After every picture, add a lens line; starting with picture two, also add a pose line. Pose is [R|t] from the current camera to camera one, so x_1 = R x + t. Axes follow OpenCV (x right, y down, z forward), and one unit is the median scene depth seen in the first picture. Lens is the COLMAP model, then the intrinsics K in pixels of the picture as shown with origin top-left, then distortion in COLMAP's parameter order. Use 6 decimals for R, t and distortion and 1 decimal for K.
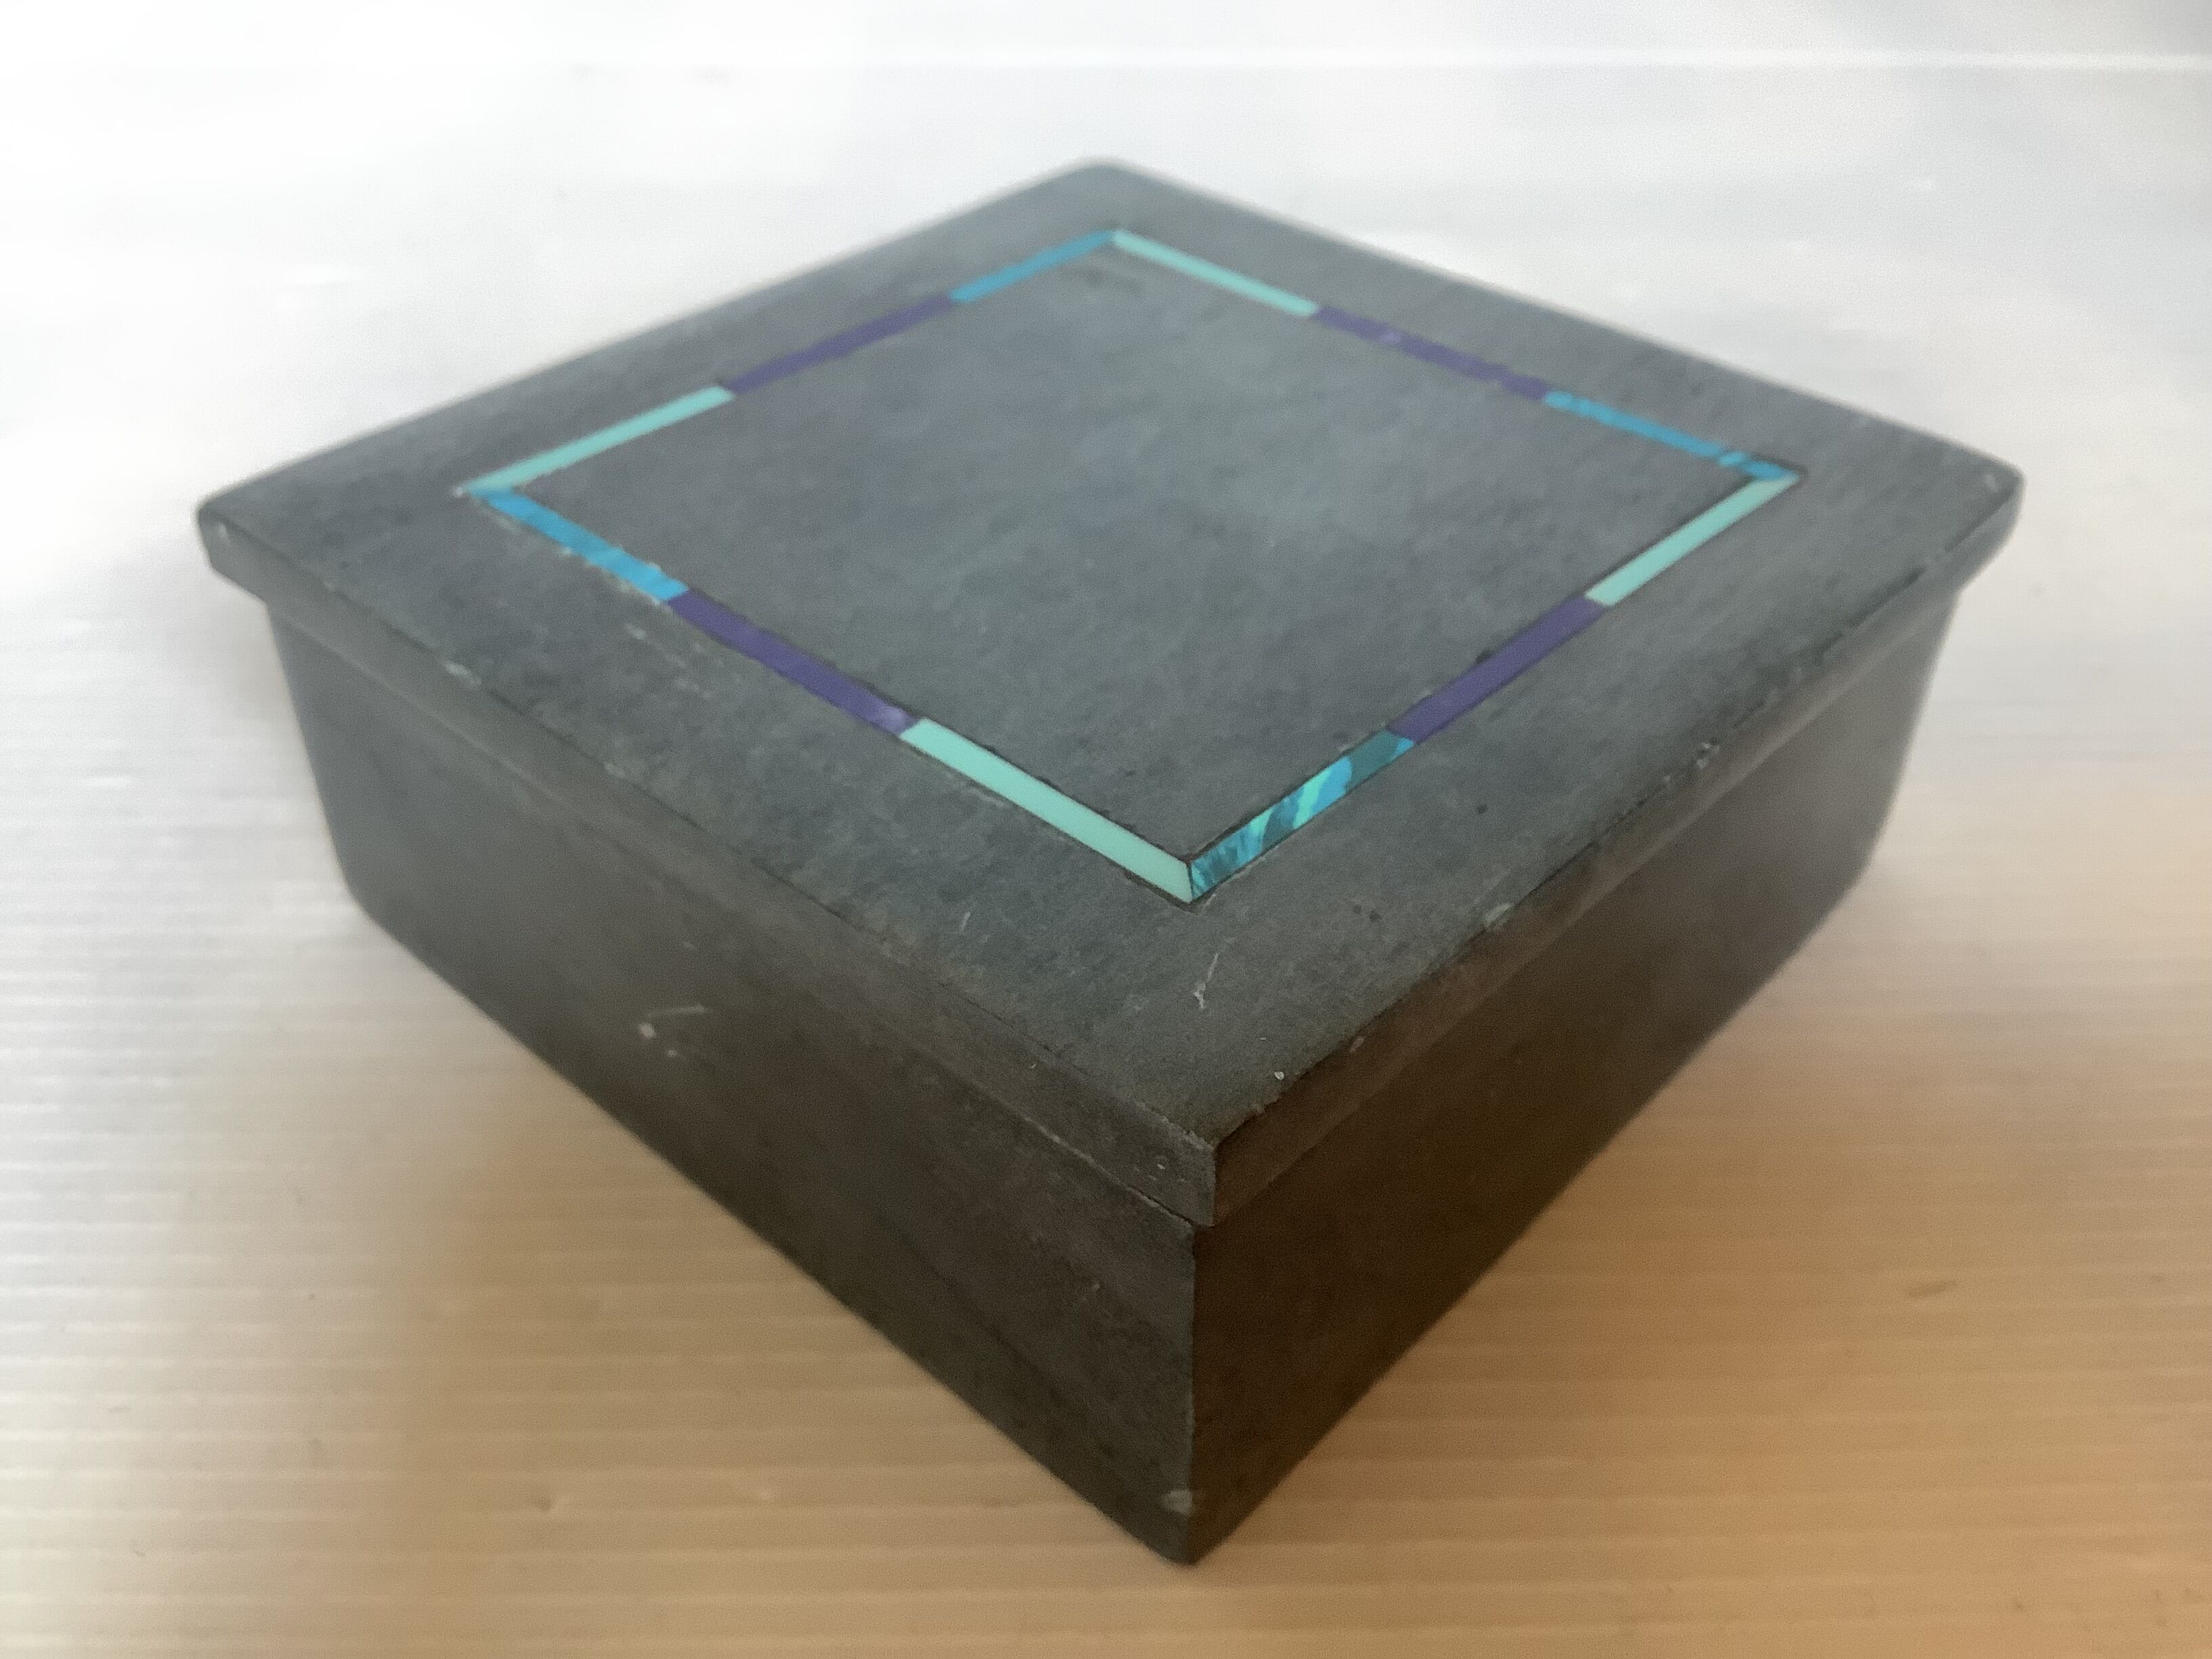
lens RADIAL K [[2057.4, 0, 1112.3], [0, 2057.4, 830.7], [0, 0, 1]] dist [0.064401, 0.000000]
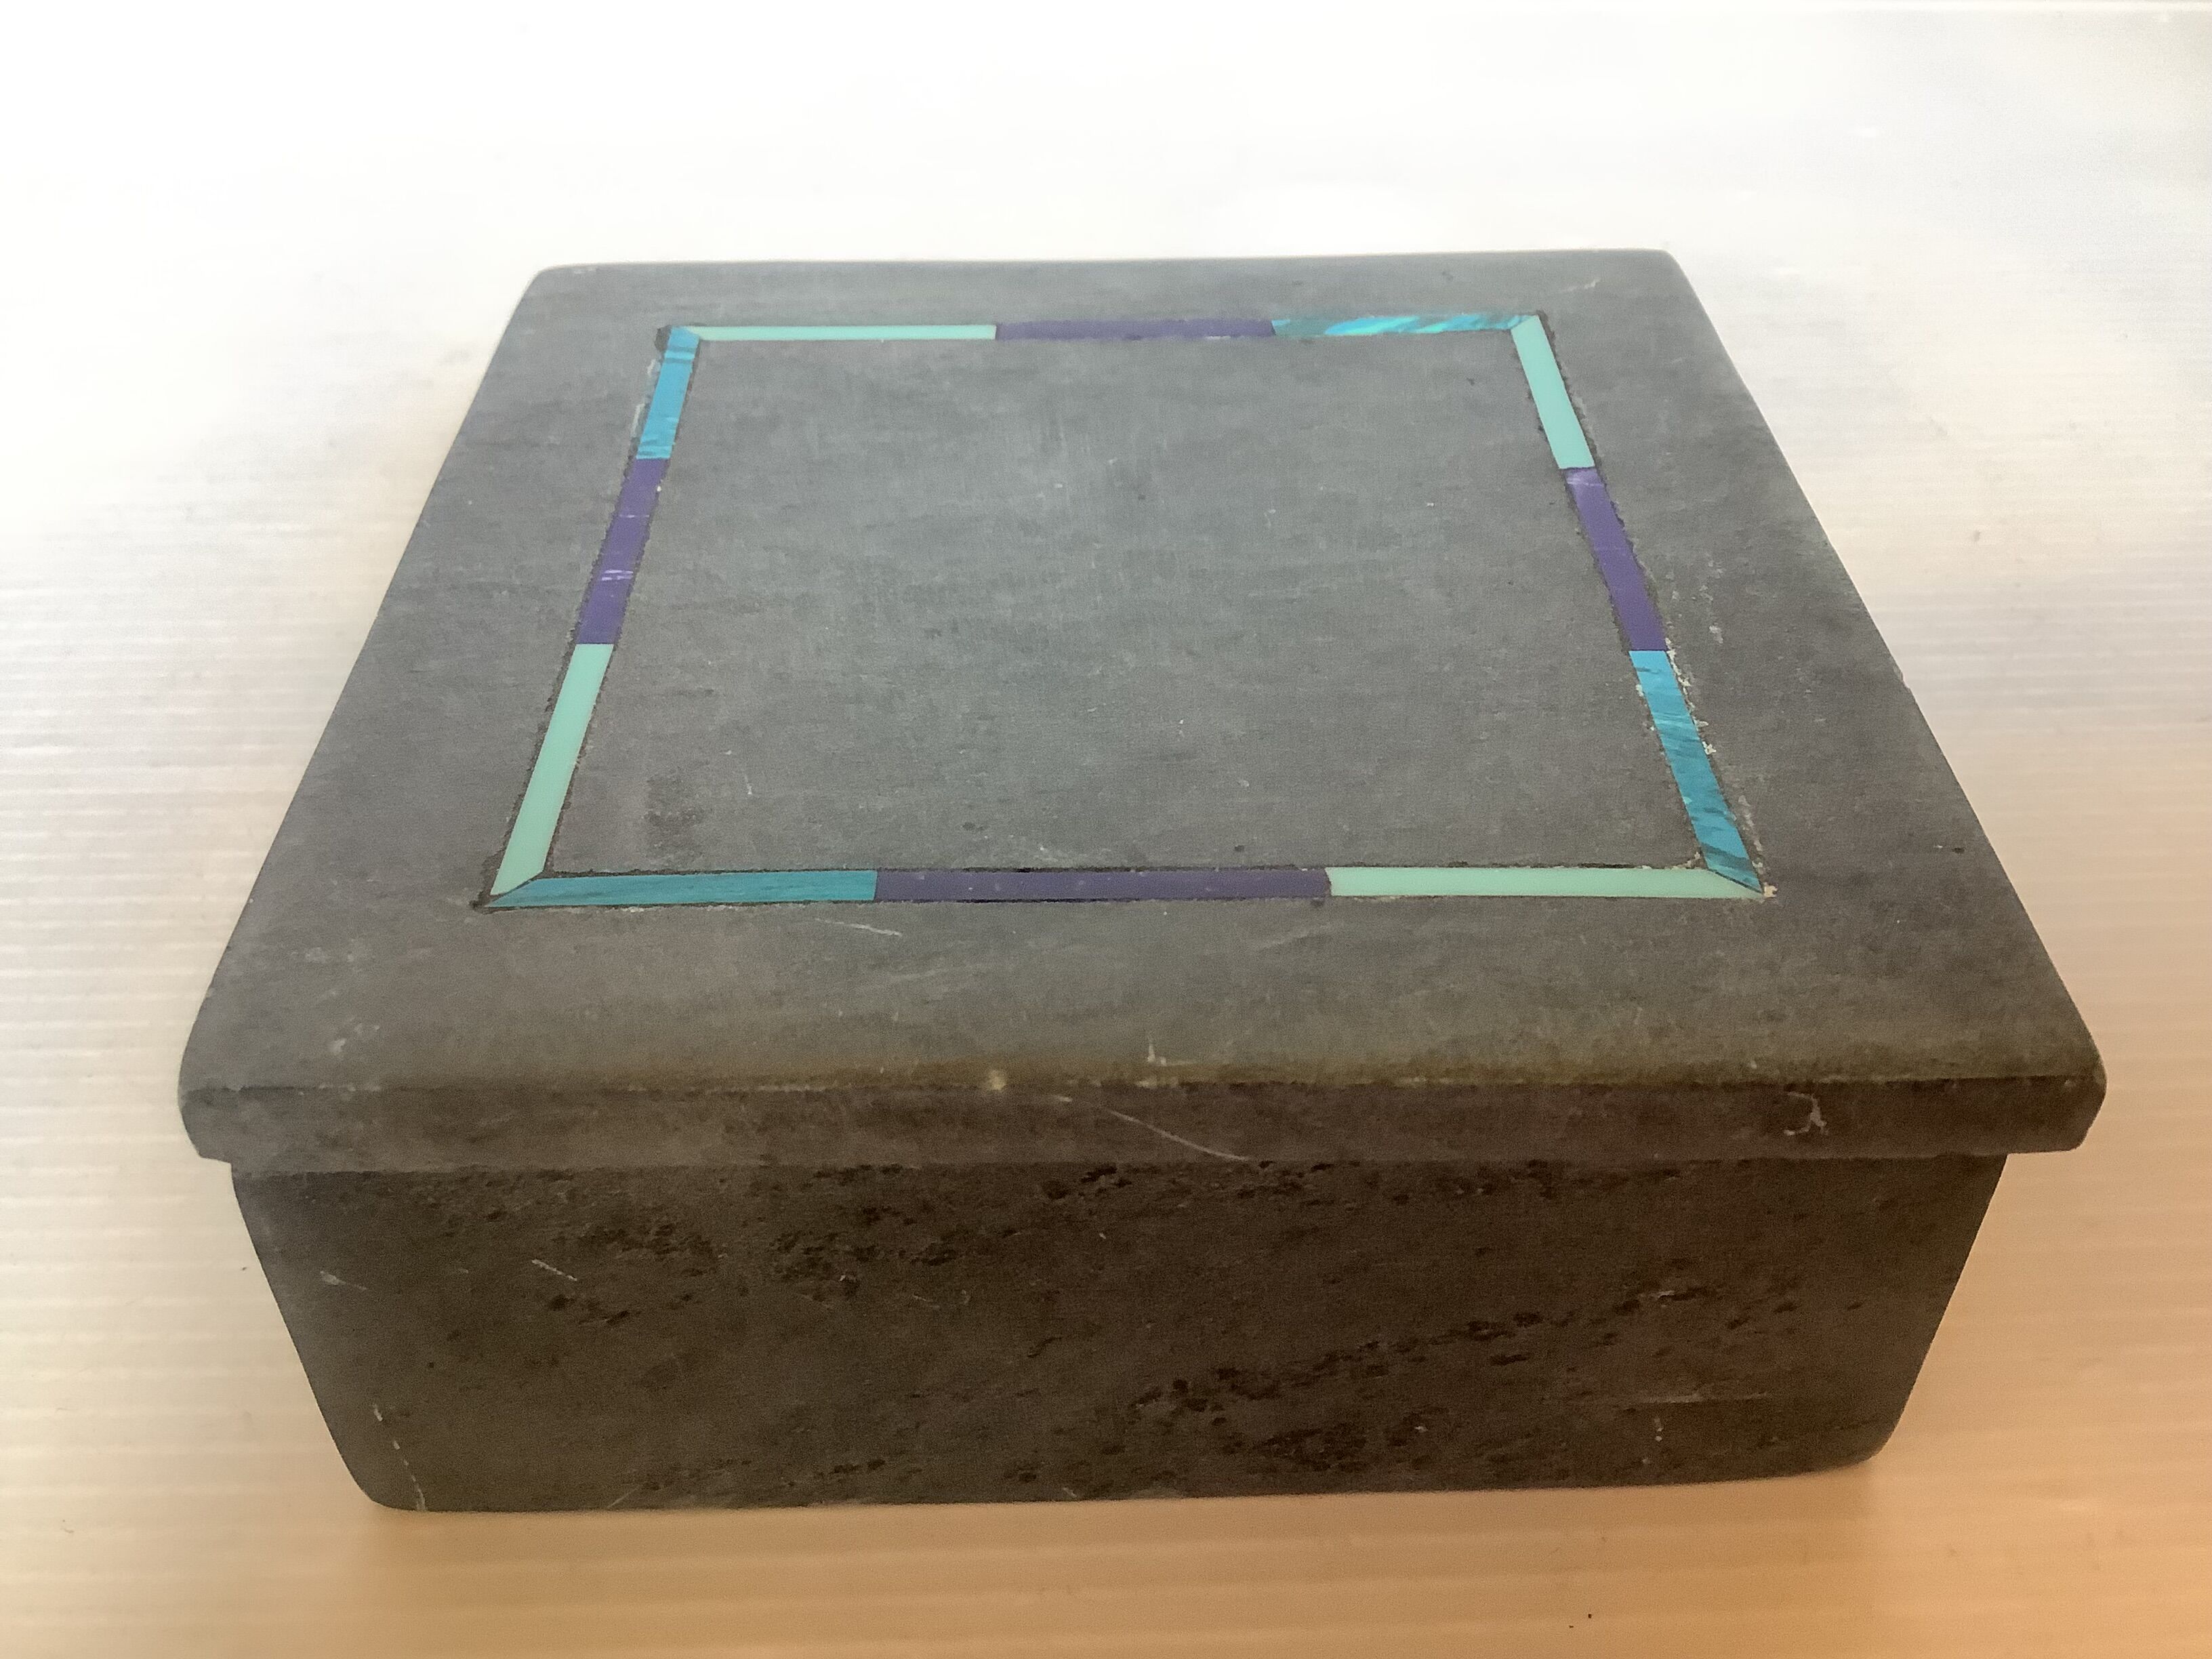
lens RADIAL K [[2057.4, 0, 1111.9], [0, 2057.4, 837.7], [0, 0, 1]] dist [0.064401, 0.000000]
pose [[-0.683293, -0.469605, 0.559091, -0.596712], [0.452194, 0.329026, 0.829013, -0.950642], [-0.573264, 0.819276, -0.012469, 1.201963]]
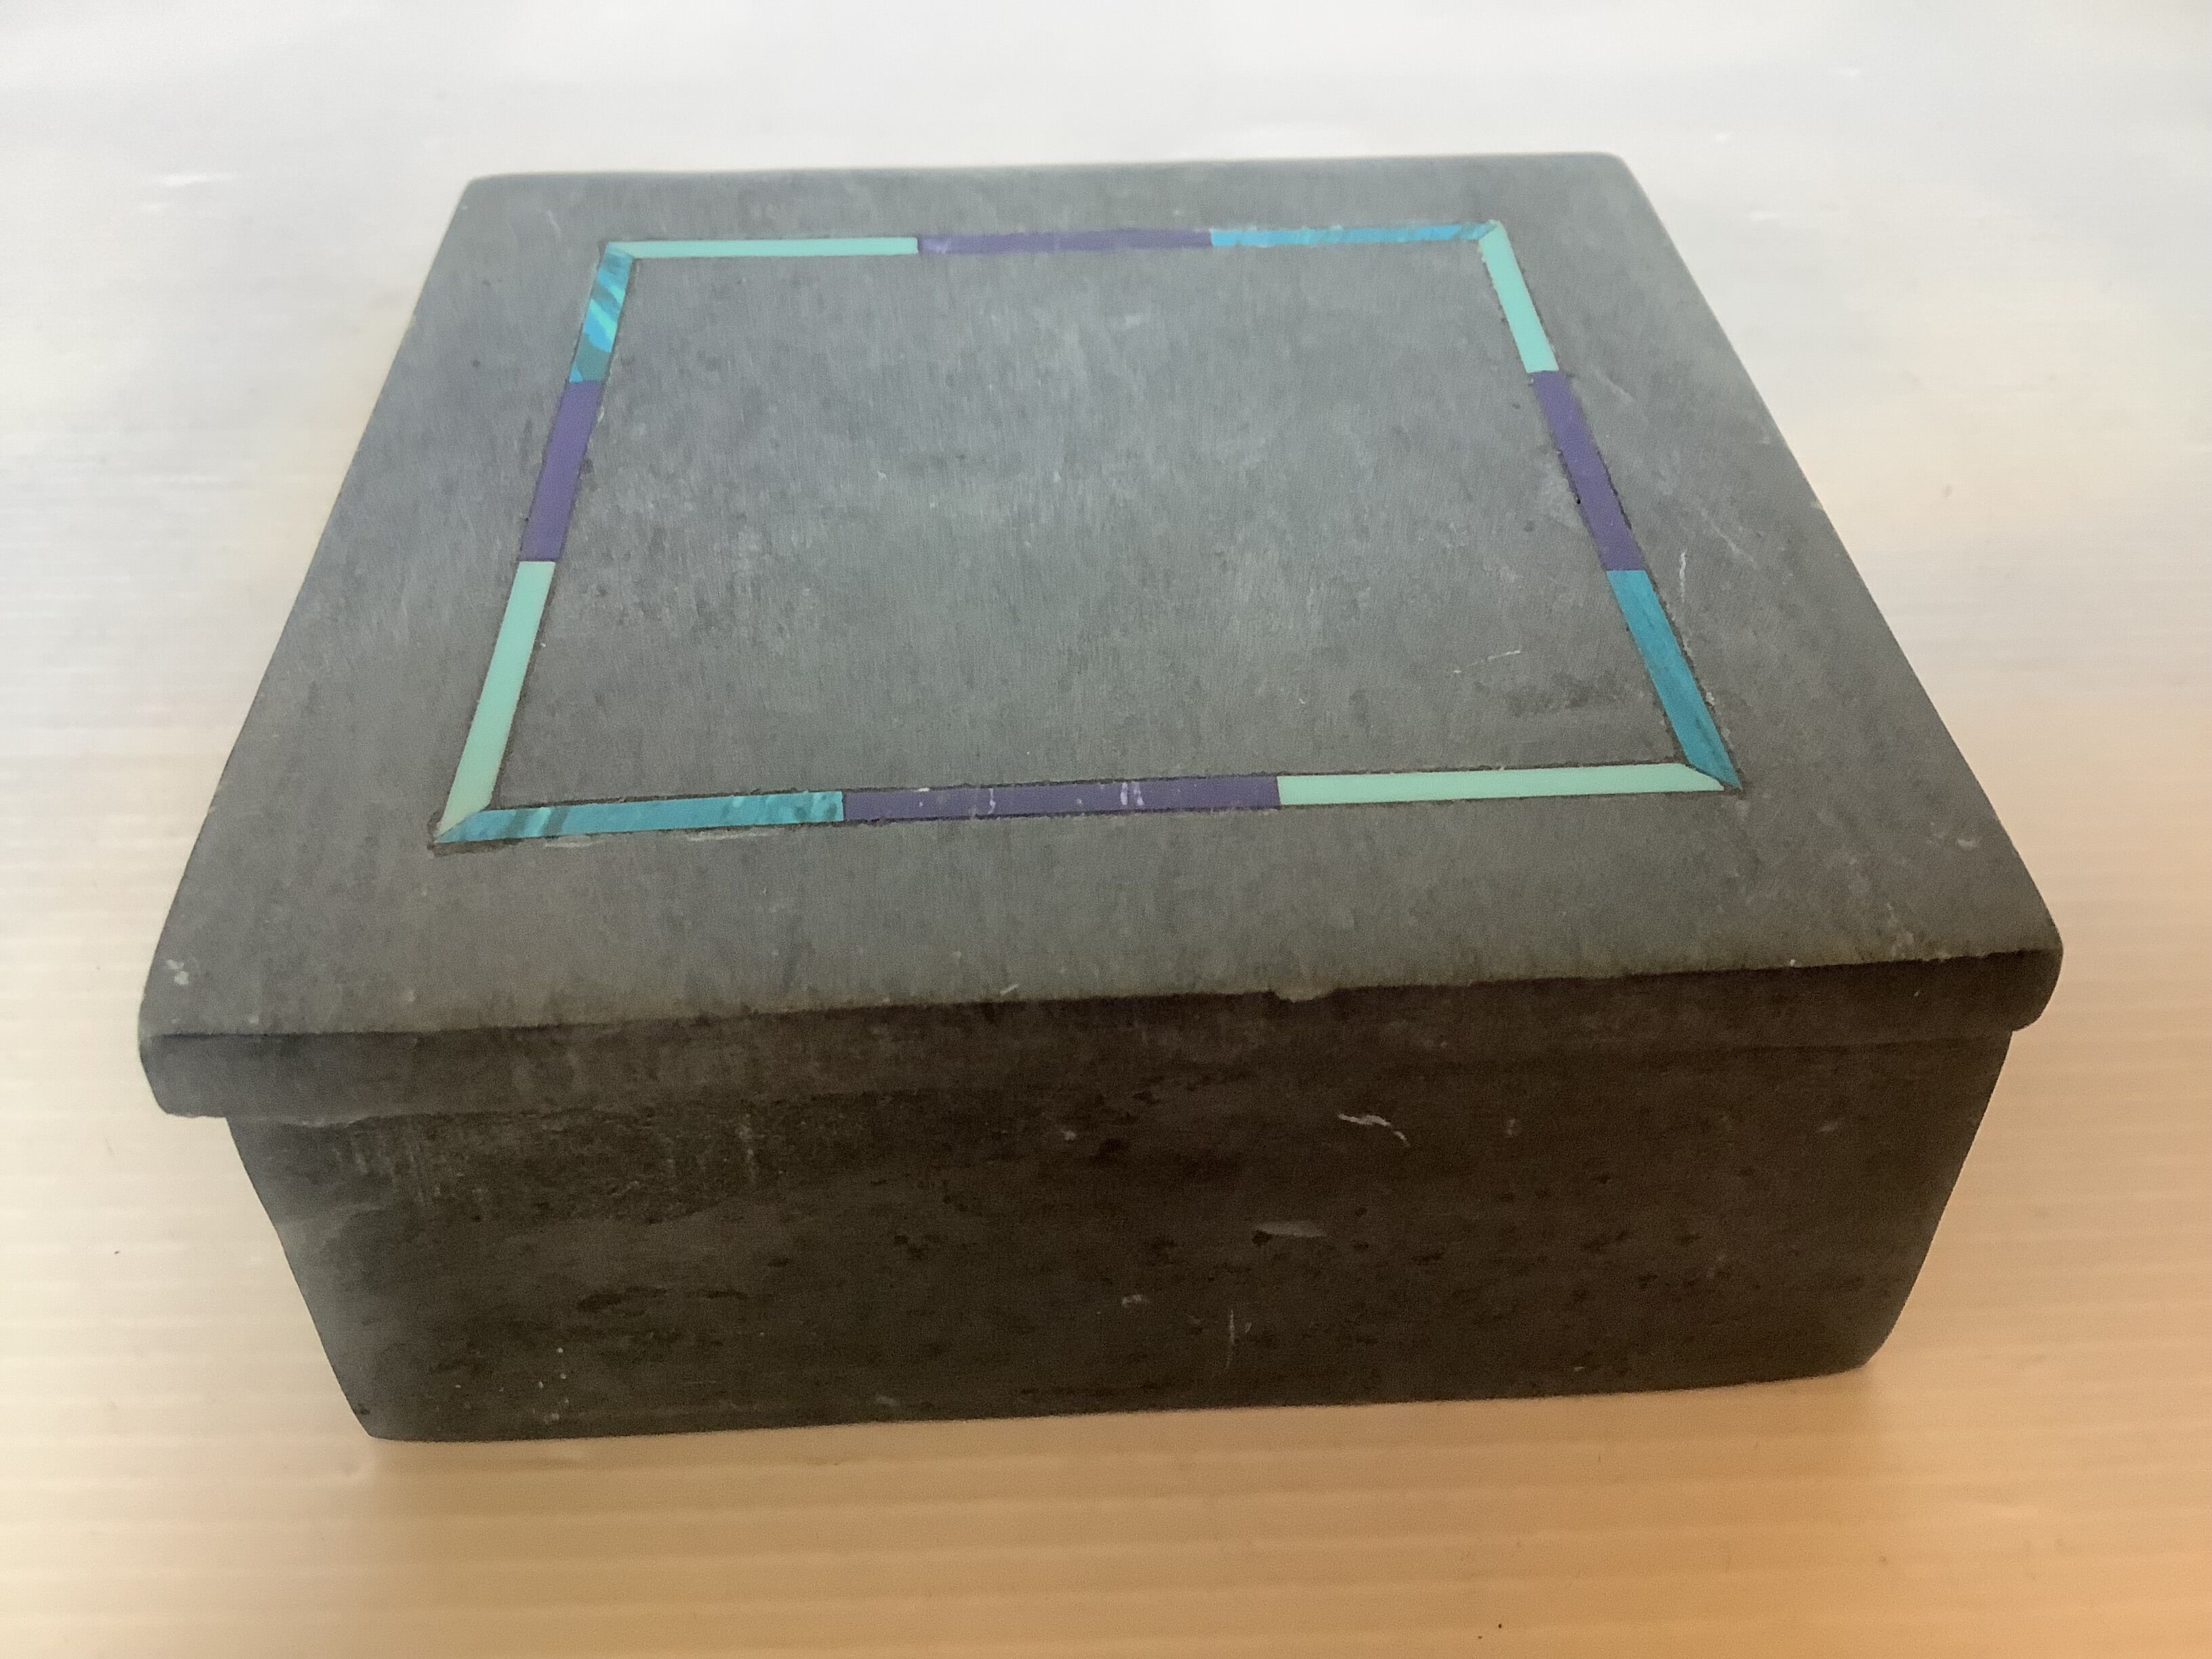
lens RADIAL K [[2057.4, 0, 1113.4], [0, 2057.4, 834.5], [0, 0, 1]] dist [0.064401, 0.000000]
pose [[-0.695651, 0.466182, -0.546575, 0.606458], [-0.452130, 0.307134, 0.837405, -0.943874], [0.558254, 0.829665, -0.002883, 1.233309]]
